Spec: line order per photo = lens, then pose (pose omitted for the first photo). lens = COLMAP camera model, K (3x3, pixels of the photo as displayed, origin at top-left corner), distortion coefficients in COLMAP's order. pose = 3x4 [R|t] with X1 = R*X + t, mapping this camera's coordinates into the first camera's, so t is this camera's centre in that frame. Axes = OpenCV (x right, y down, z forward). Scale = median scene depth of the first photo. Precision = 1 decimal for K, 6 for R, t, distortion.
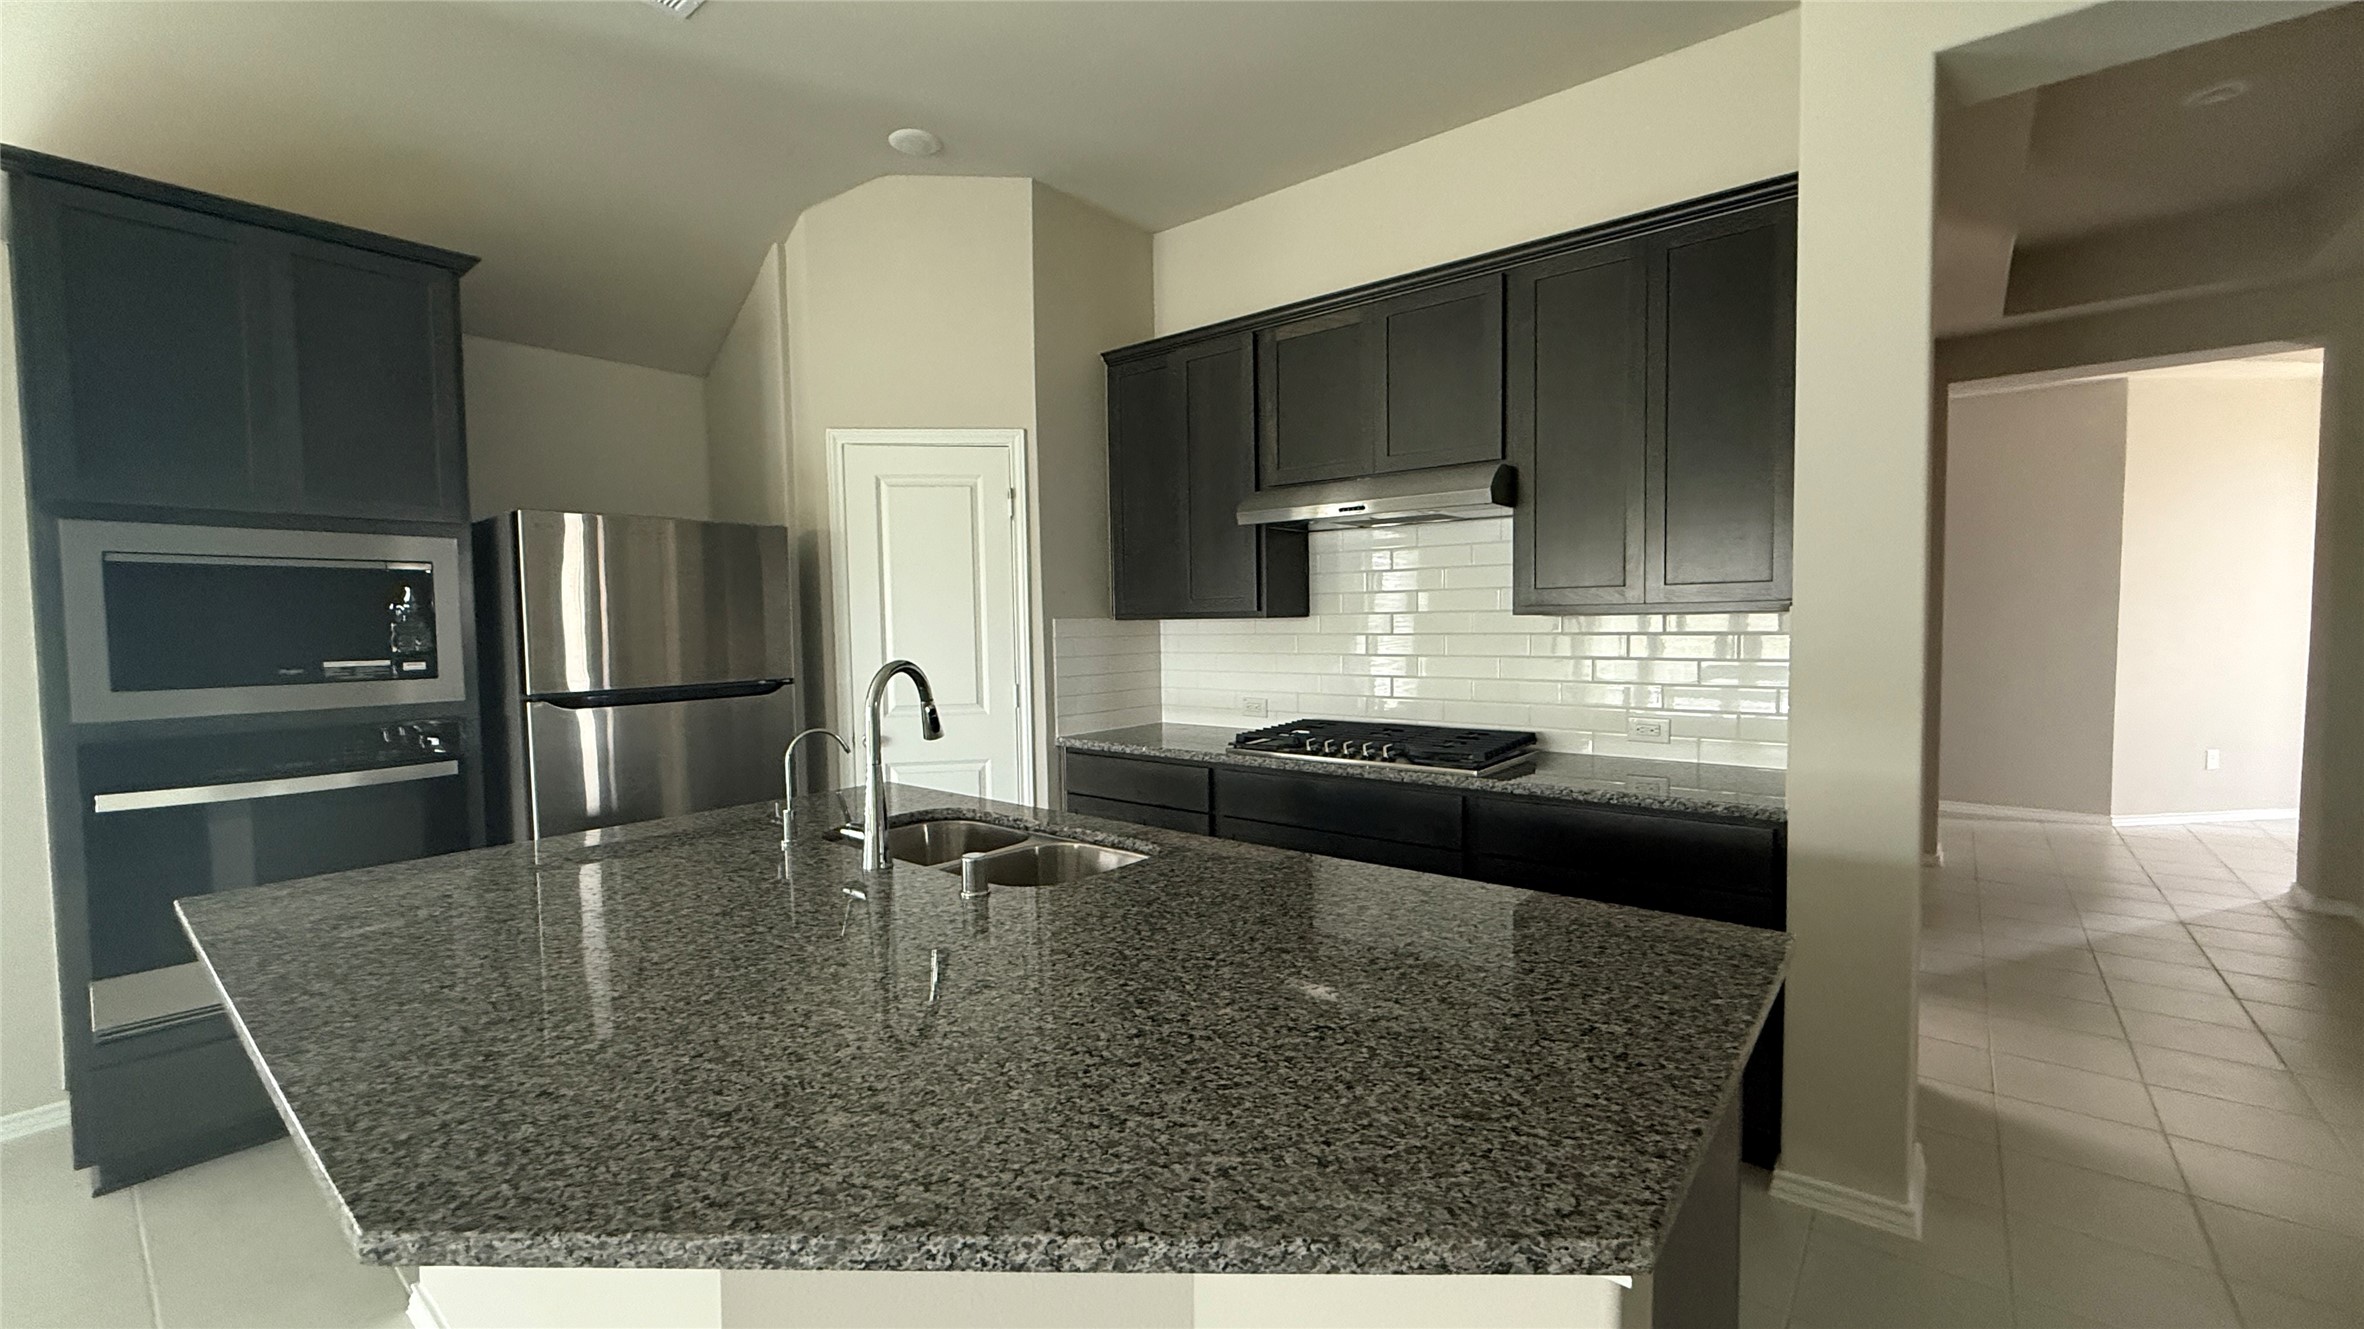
lens RADIAL K [[942.7, 0, 1182.0], [0, 942.7, 664.5], [0, 0, 1]] dist [0.000563, 0.000114]
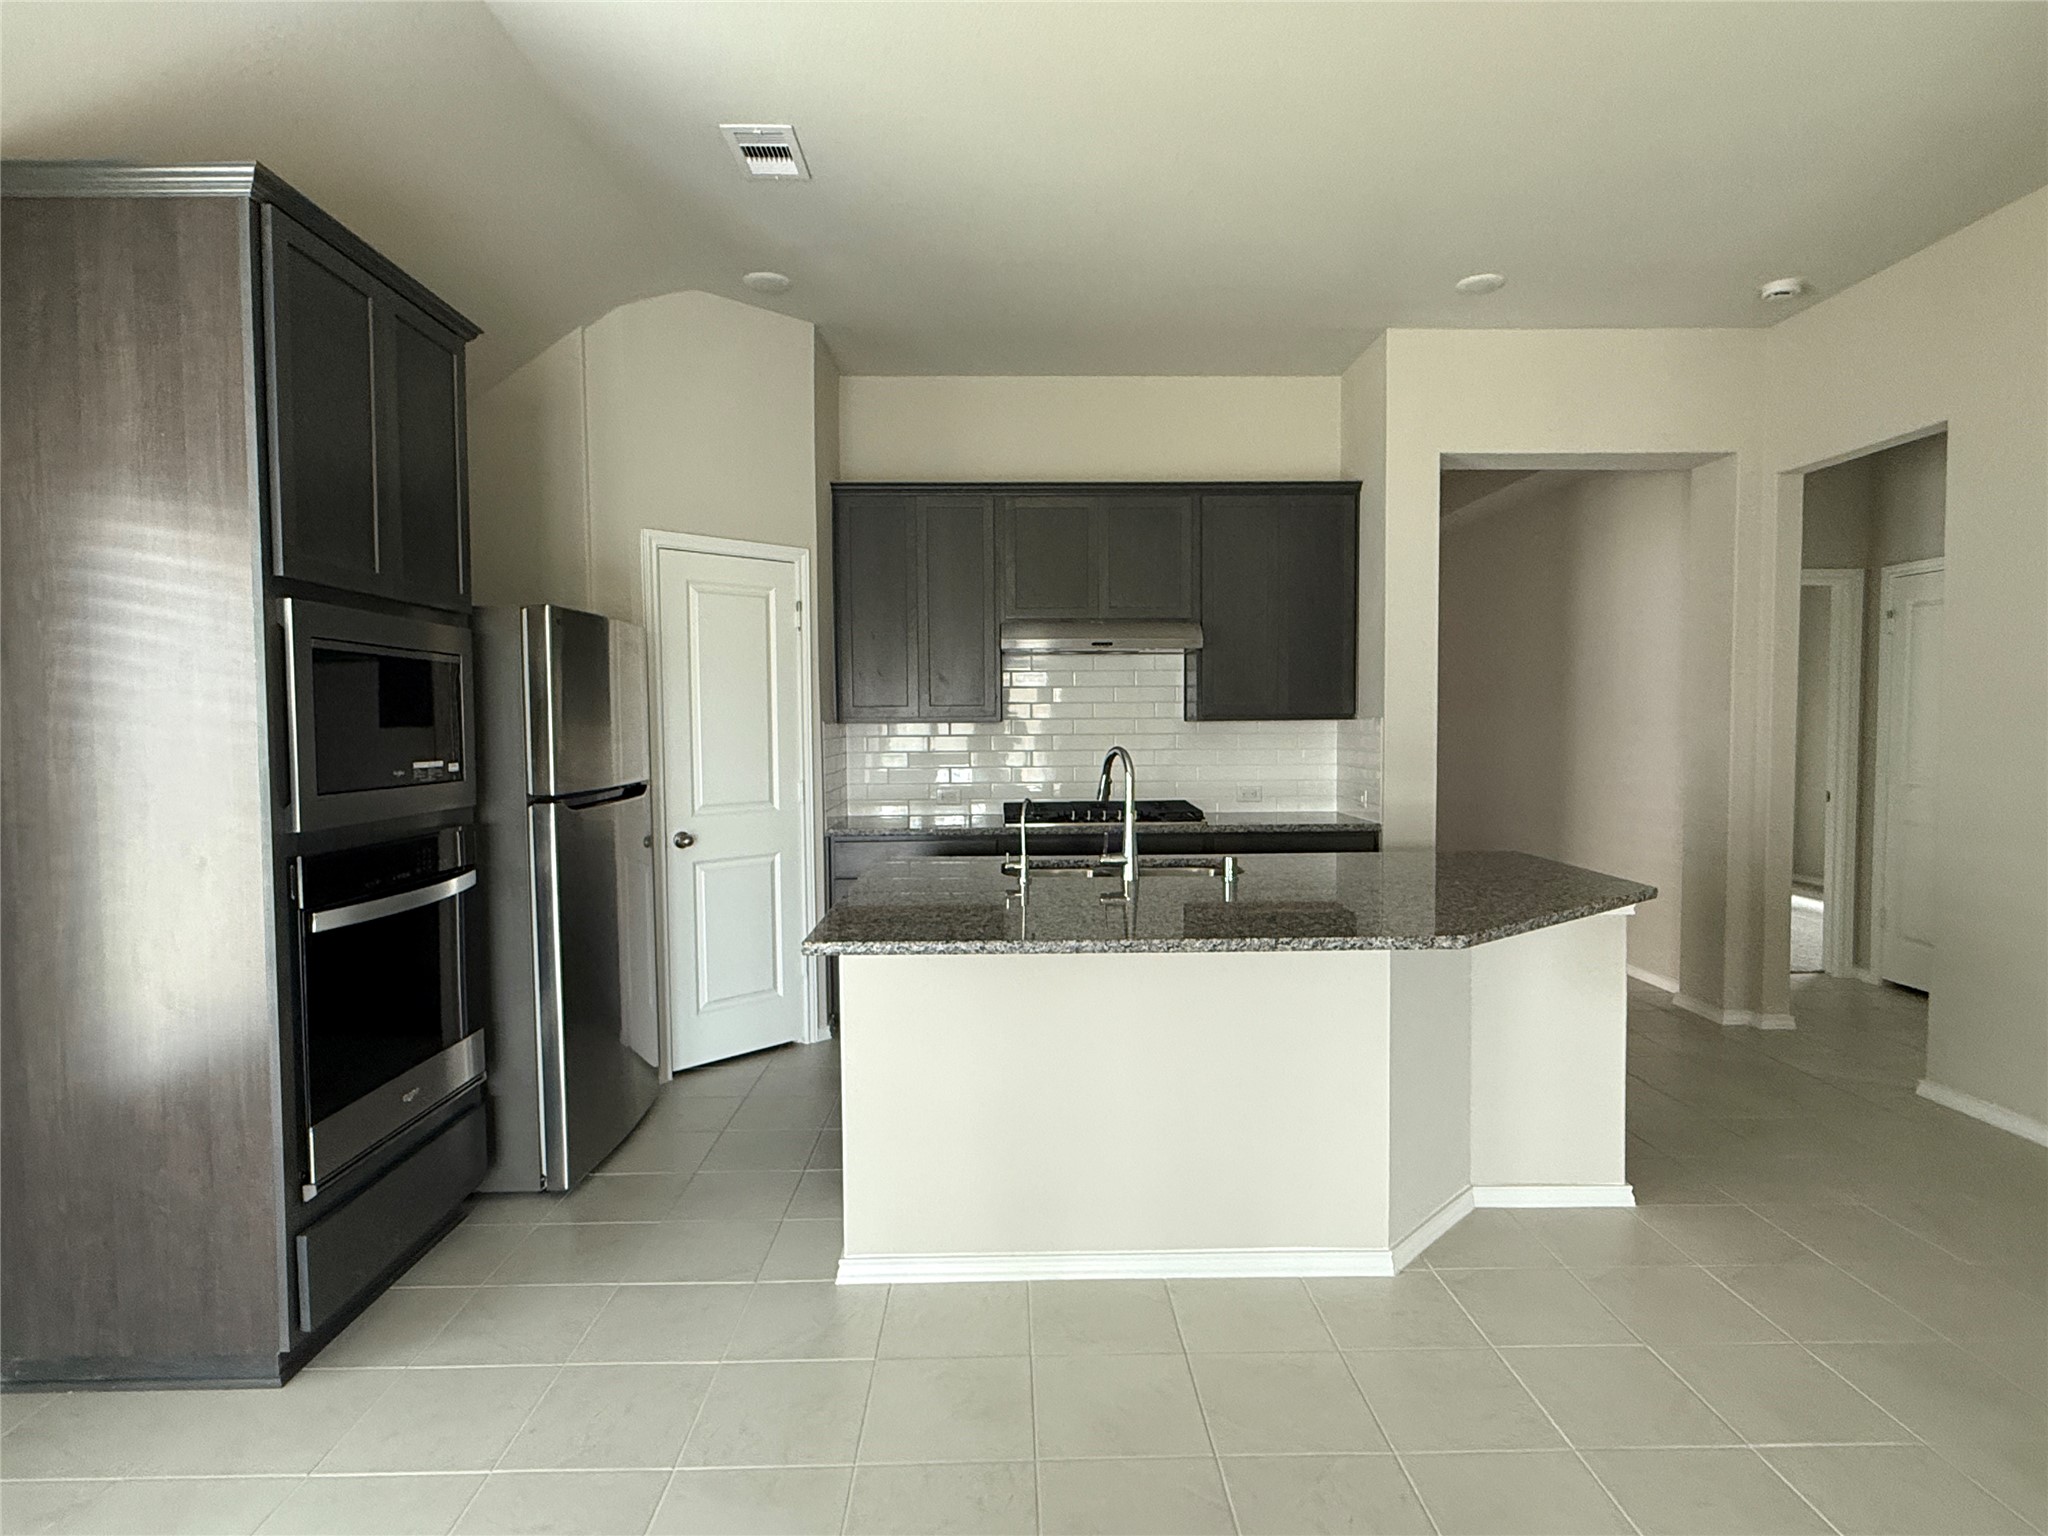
lens RADIAL K [[1074.8, 0, 1024.0], [0, 1074.8, 768.0], [0, 0, 1]] dist [0.027608, 0.000094]
pose [[0.763784, -0.019831, 0.645167, -0.903712], [0.025610, 0.999672, 0.000409, 0.013892], [-0.644963, 0.016210, 0.764042, -0.141502]]
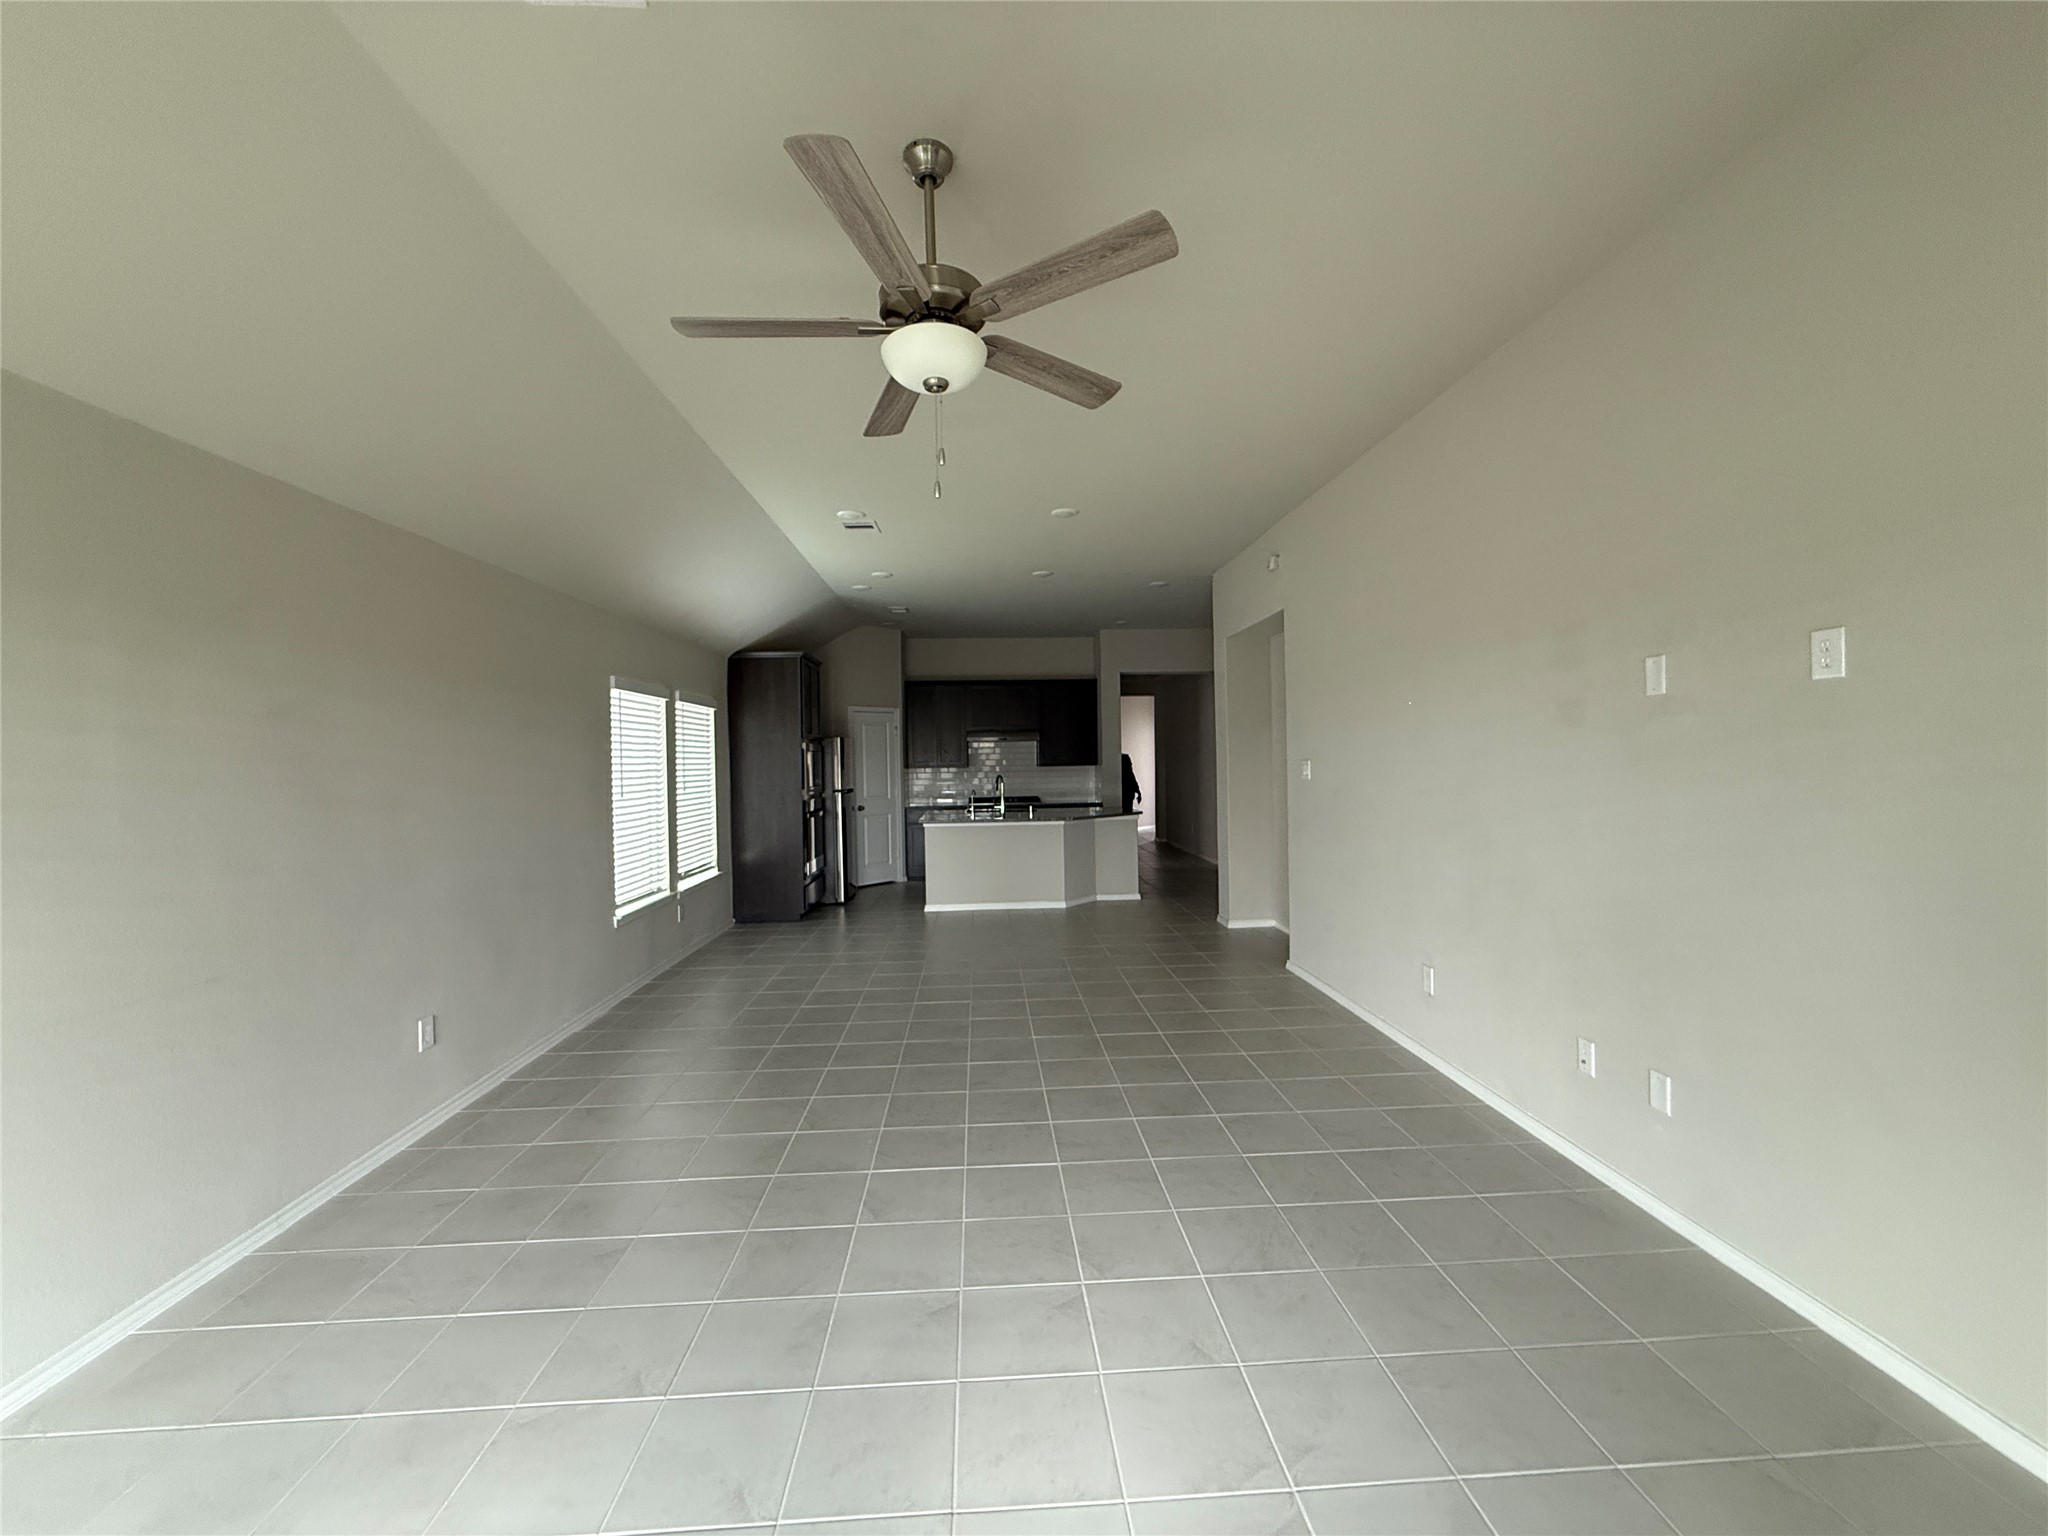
lens RADIAL K [[824.4, 0, 1024.0], [0, 824.4, 768.0], [0, 0, 1]] dist [0.000304, -0.000001]
pose [[0.739563, -0.001932, 0.673085, -1.962212], [0.035861, 0.998689, -0.036536, 0.076887], [-0.672132, 0.051159, 0.738662, -1.503040]]
